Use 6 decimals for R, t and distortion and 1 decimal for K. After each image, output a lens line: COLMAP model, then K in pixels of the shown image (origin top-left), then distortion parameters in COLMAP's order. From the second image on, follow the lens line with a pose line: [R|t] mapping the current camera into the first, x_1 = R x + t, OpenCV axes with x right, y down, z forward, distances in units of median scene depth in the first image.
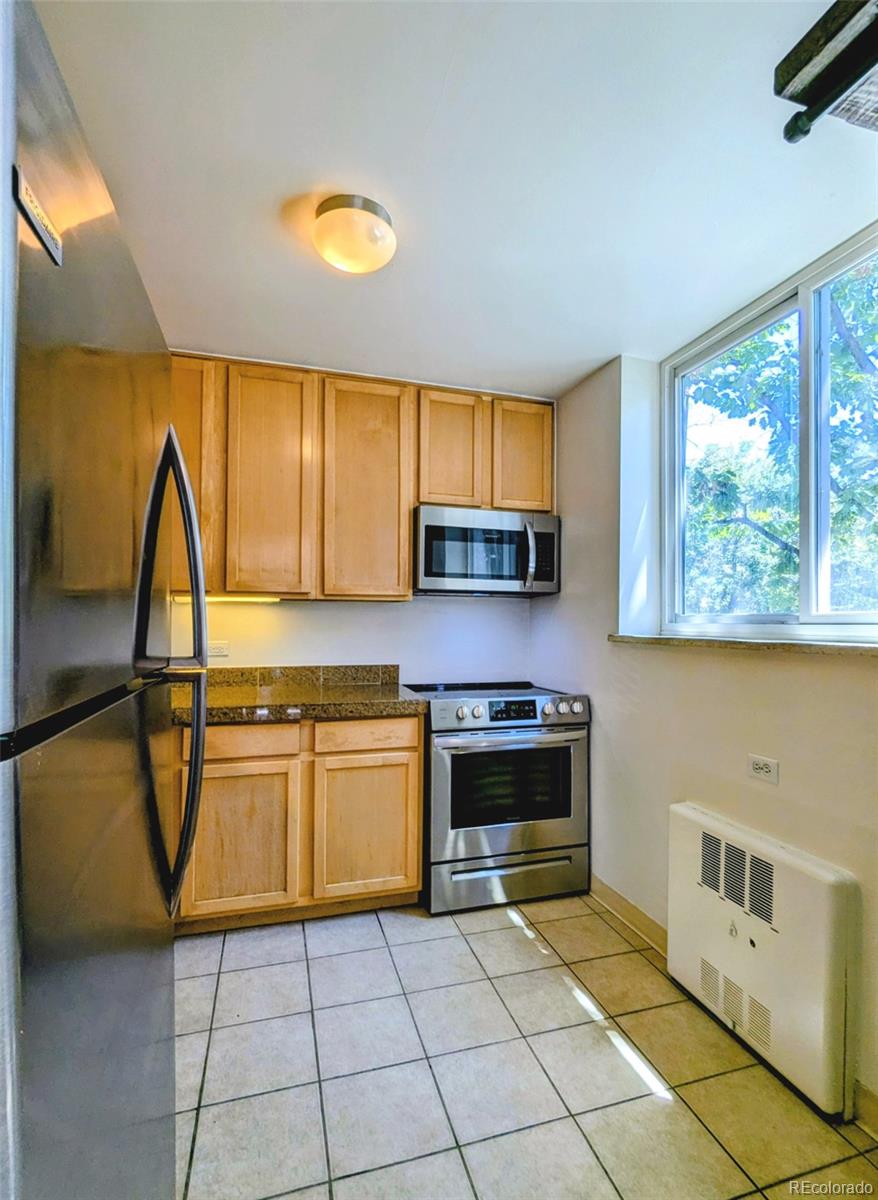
lens RADIAL K [[606.6, 0, 459.8], [0, 606.6, 610.0], [0, 0, 1]] dist [0.000150, -0.002357]
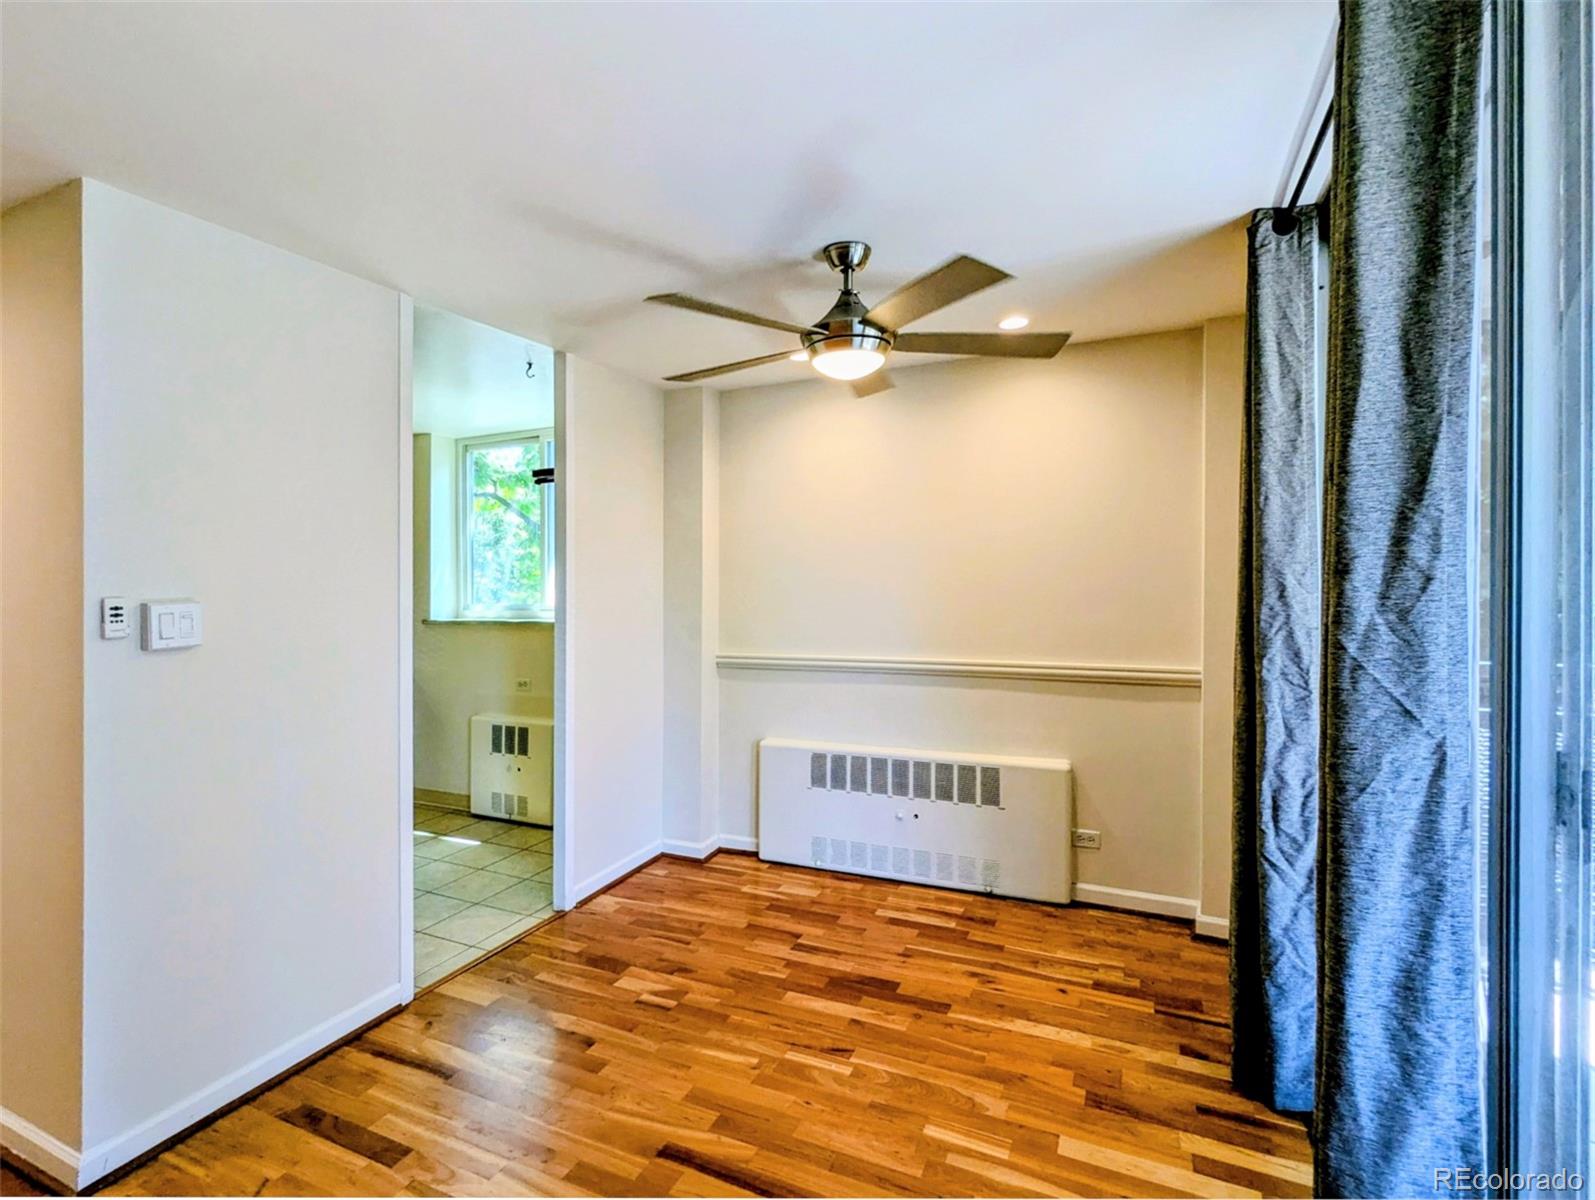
lens RADIAL K [[774.5, 0, 792.3], [0, 774.5, 590.0], [0, 0, 1]] dist [-0.002741, 0.005197]
pose [[0.683426, -0.015124, 0.729863, -0.529218], [-0.003561, 0.999704, 0.024051, -0.081543], [-0.730011, -0.019036, 0.683170, -0.975970]]
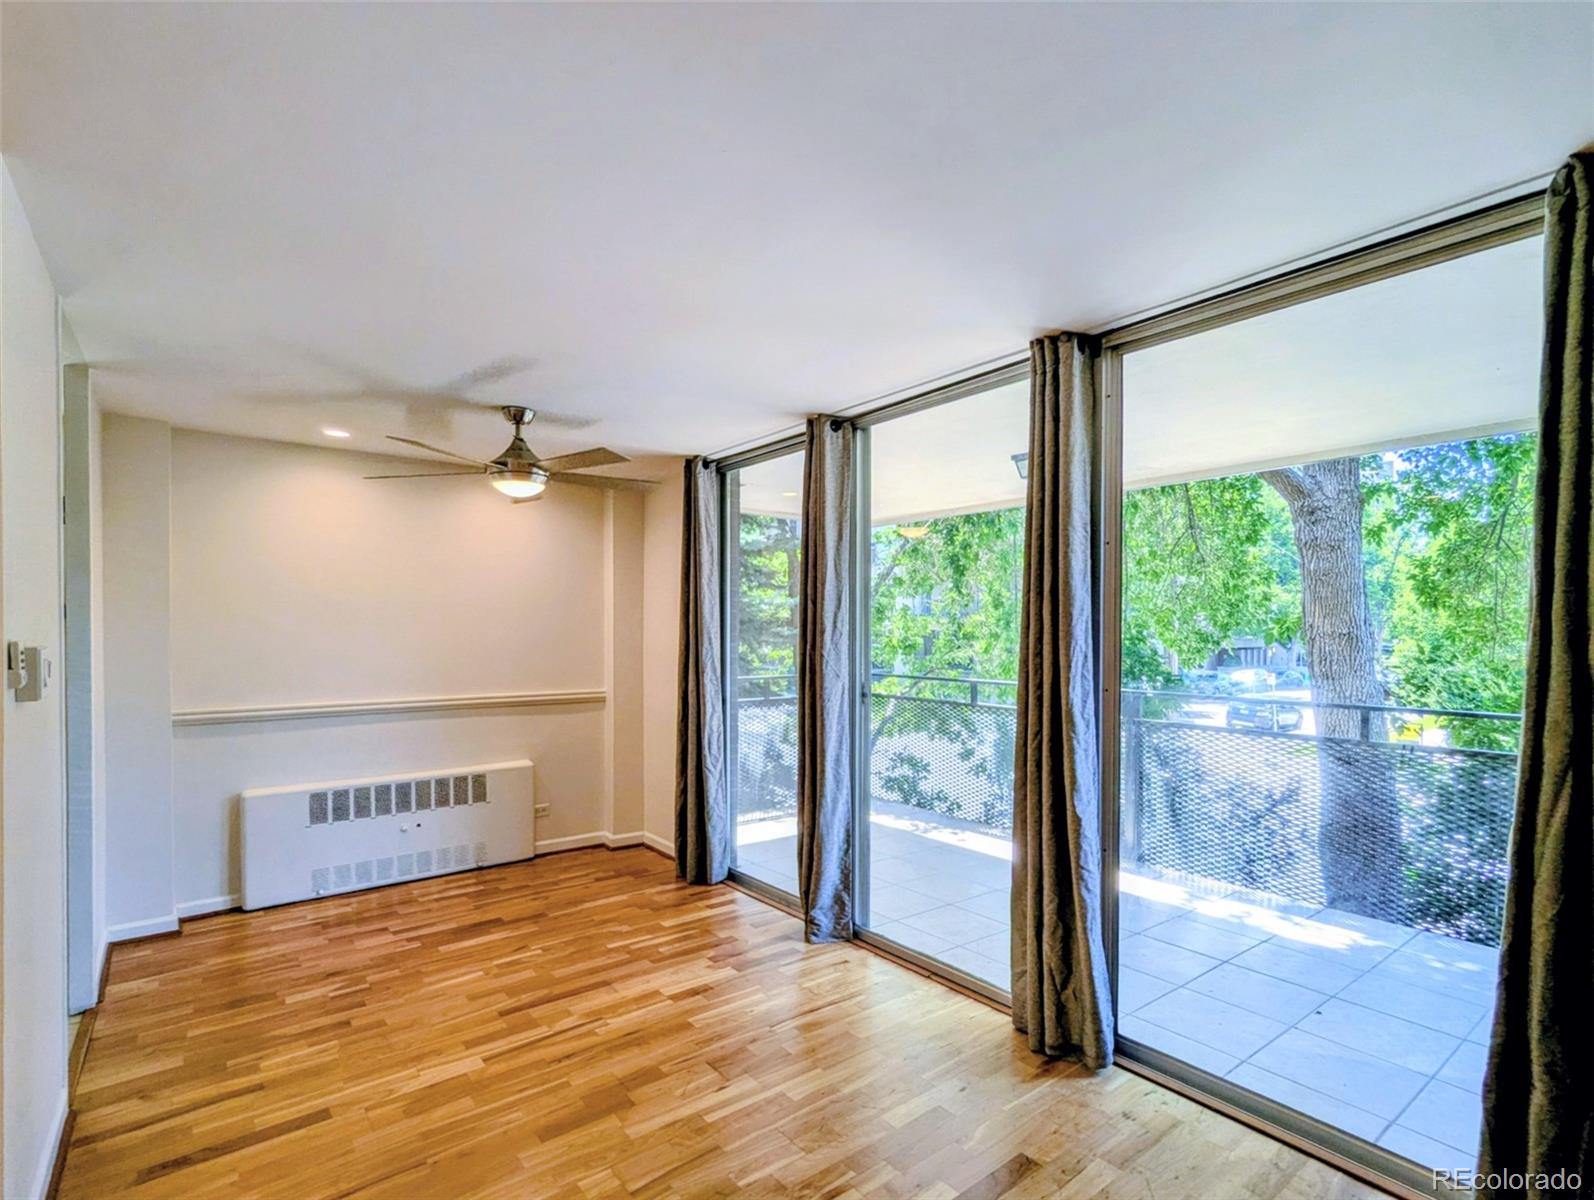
lens RADIAL K [[774.0, 0, 789.1], [0, 774.0, 662.5], [0, 0, 1]] dist [-0.002741, 0.005197]
pose [[-0.340097, -0.027830, 0.939978, -1.252809], [-0.016302, 0.999586, 0.023696, -0.058988], [-0.940249, -0.007265, -0.340410, -0.384426]]
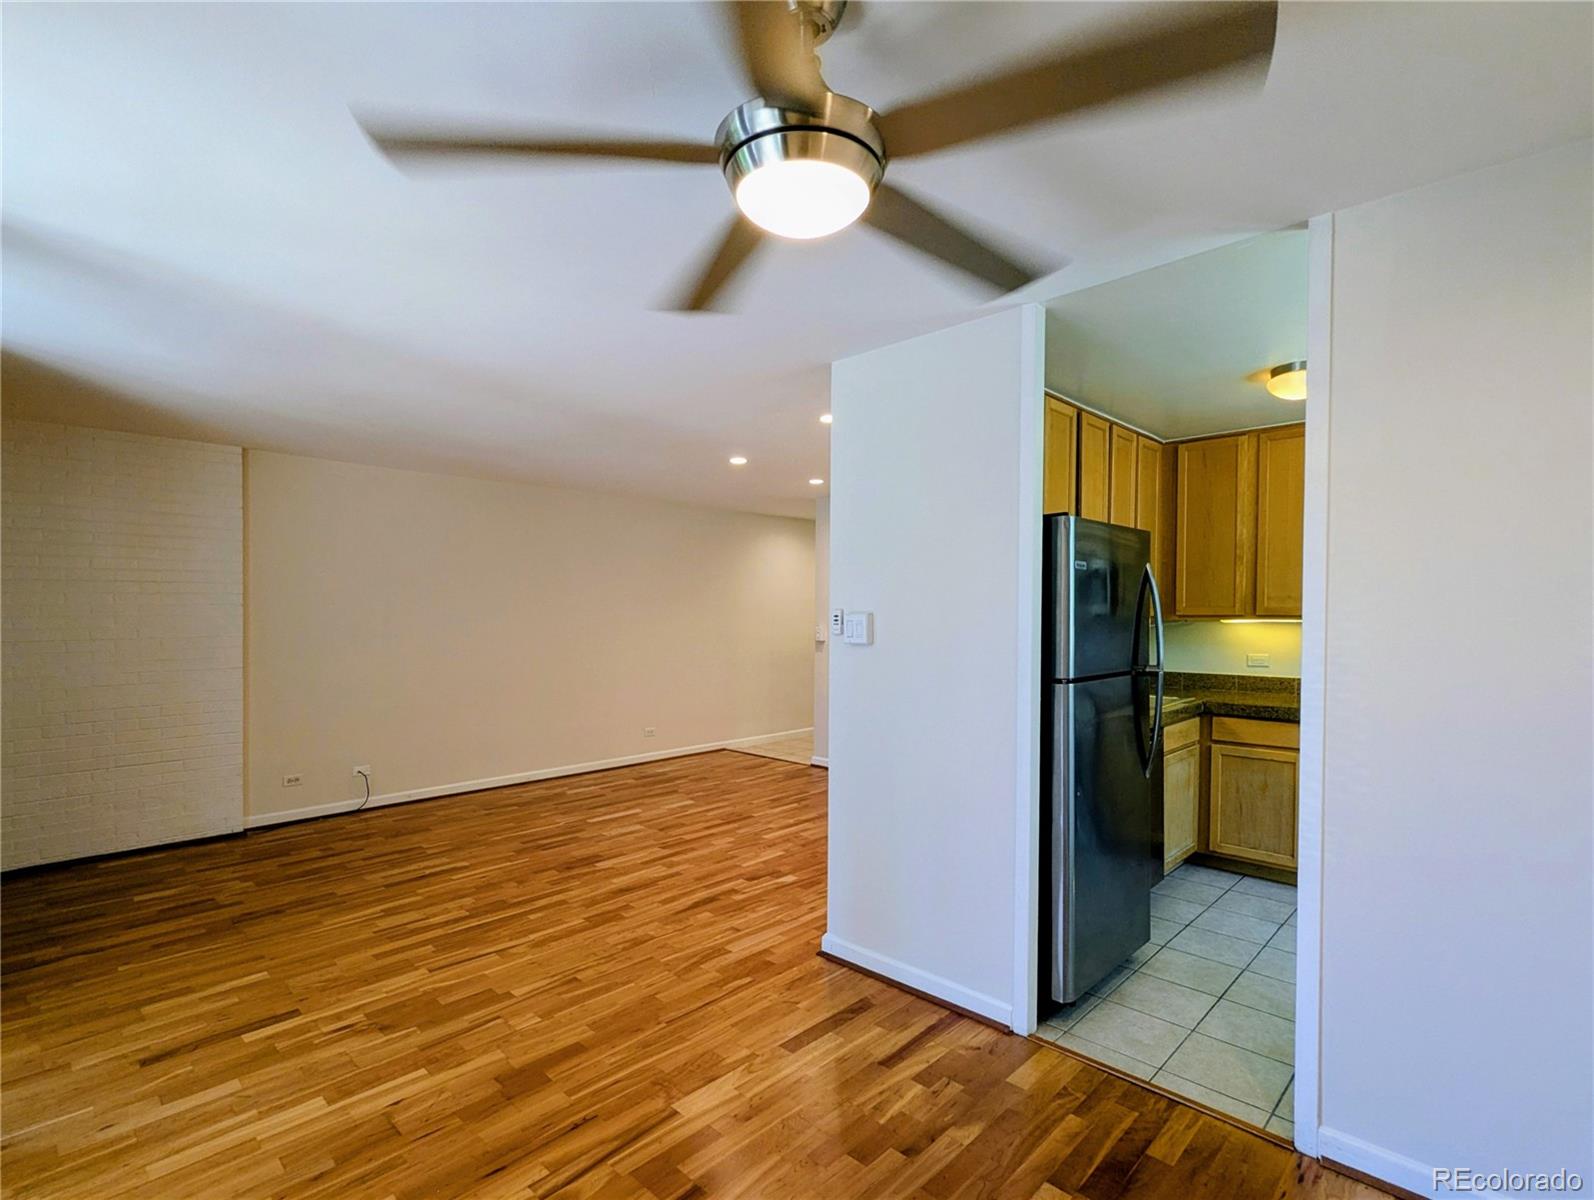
lens RADIAL K [[774.0, 0, 789.6], [0, 774.0, 616.4], [0, 0, 1]] dist [-0.002741, 0.005197]
pose [[0.471055, 0.014840, -0.881979, 0.602525], [0.007386, 0.999757, 0.020766, -0.073064], [0.882073, -0.016297, 0.470830, -0.639195]]
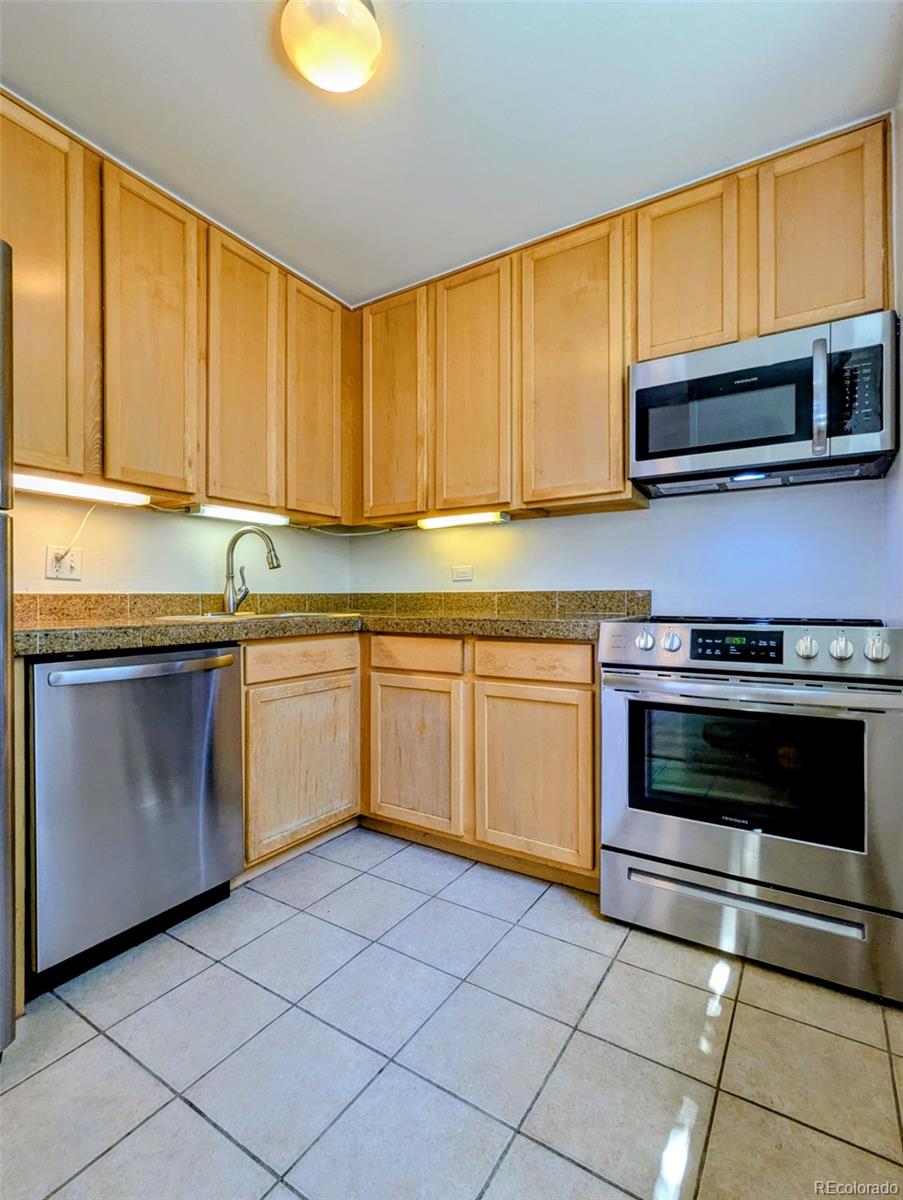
lens RADIAL K [[582.7, 0, 428.3], [0, 582.7, 593.8], [0, 0, 1]] dist [-0.002741, 0.005197]
pose [[0.625411, -0.009729, -0.780235, 0.372047], [0.013947, 0.999902, -0.001289, 0.114650], [0.780171, -0.010076, 0.625485, 0.405304]]
